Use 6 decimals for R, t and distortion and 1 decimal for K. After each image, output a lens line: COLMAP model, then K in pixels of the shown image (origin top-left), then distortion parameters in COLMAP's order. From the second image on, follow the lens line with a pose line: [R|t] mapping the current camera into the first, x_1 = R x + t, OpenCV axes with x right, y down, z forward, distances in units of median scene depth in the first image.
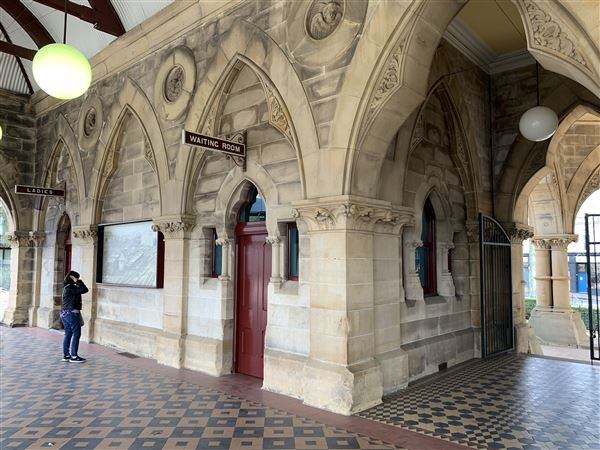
lens RADIAL K [[466.8, 0, 300.0], [0, 466.8, 225.0], [0, 0, 1]] dist [0.080117, -0.109129]
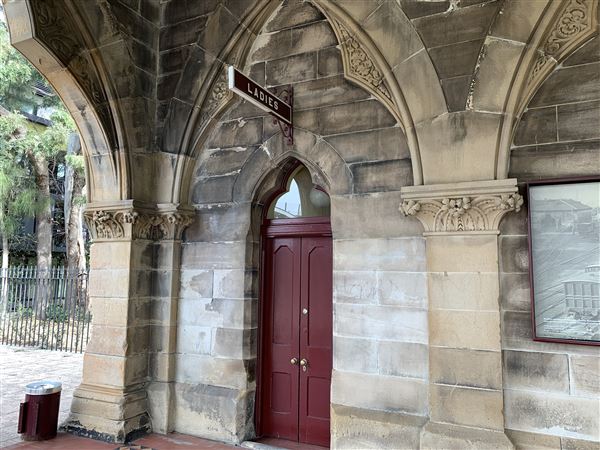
lens RADIAL K [[469.0, 0, 302.0], [0, 469.0, 222.8], [0, 0, 1]] dist [0.007472, 0.001408]
pose [[0.955944, 0.036843, 0.291228, -0.568046], [-0.029121, 0.999101, -0.030807, 0.039642], [-0.292101, 0.020969, 0.956158, 0.558907]]
